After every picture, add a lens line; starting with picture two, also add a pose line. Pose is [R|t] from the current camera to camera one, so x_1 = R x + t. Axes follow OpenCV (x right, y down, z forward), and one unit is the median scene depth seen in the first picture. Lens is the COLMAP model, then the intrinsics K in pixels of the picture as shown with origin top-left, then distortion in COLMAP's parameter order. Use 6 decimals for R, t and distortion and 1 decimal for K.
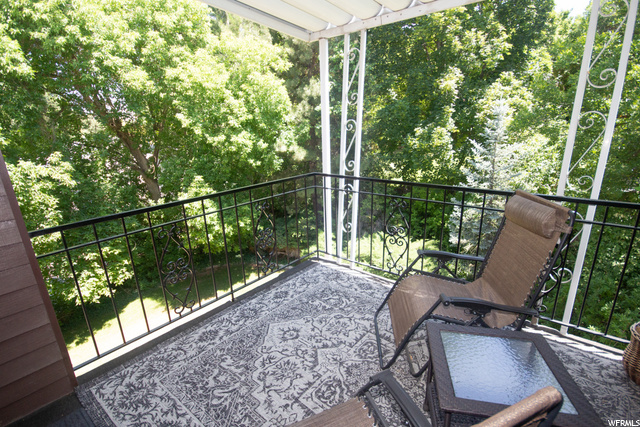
lens RADIAL K [[308.0, 0, 317.4], [0, 308.0, 221.4], [0, 0, 1]] dist [0.000994, 0.000312]
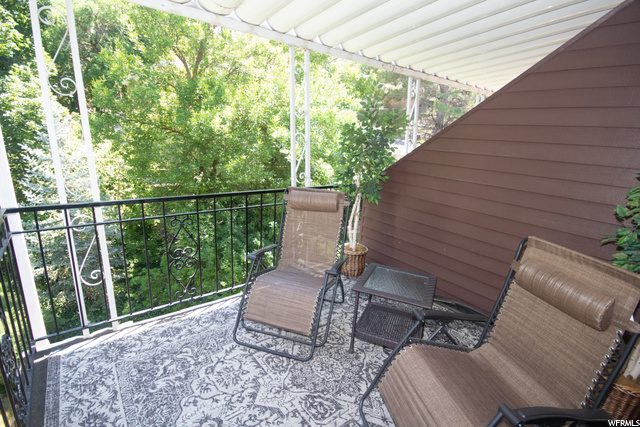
lens RADIAL K [[308.0, 0, 317.4], [0, 308.0, 221.4], [0, 0, 1]] dist [0.000994, 0.000312]
pose [[0.209813, -0.219308, 0.952829, -0.557708], [0.234047, 0.957453, 0.168836, -0.130165], [-0.949316, 0.187583, 0.252214, 0.472042]]
